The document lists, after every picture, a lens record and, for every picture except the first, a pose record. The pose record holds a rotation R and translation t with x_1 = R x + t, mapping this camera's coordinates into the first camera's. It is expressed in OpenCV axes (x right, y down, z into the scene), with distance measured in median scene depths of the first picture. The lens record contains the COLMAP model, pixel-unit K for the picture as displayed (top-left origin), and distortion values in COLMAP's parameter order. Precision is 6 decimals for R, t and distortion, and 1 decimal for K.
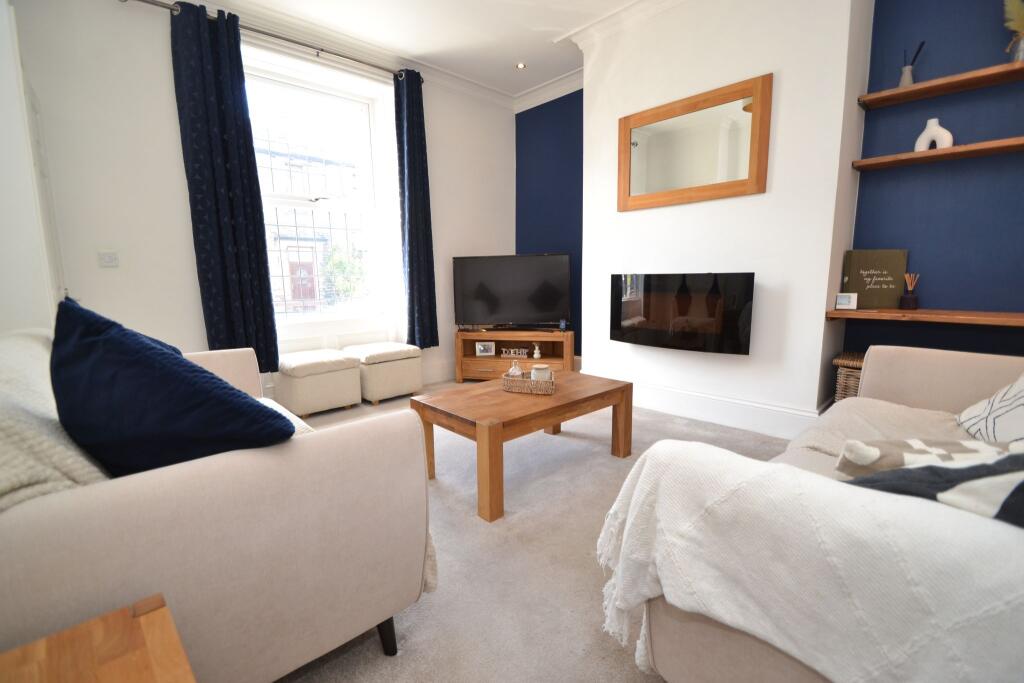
lens RADIAL K [[453.0, 0, 506.9], [0, 453.0, 345.2], [0, 0, 1]] dist [0.002979, -0.007568]
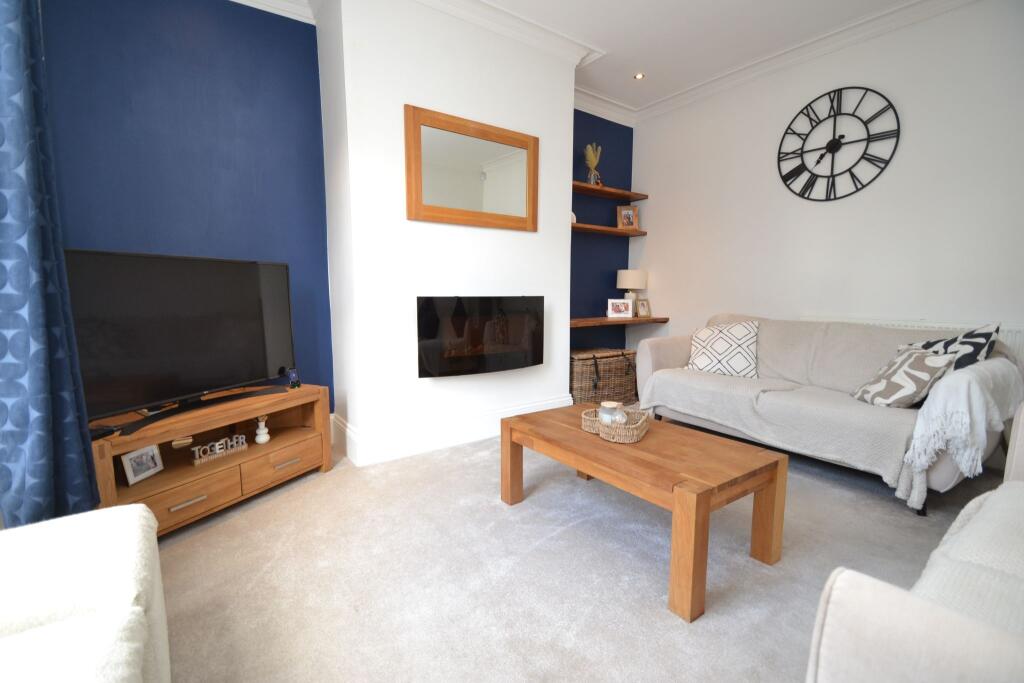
lens RADIAL K [[453.0, 0, 506.9], [0, 453.0, 345.2], [0, 0, 1]] dist [0.002979, -0.007568]
pose [[0.134328, -0.102571, 0.985614, -0.557423], [0.152912, 0.984861, 0.081653, -0.116133], [-0.979068, 0.139744, 0.147979, 0.755004]]
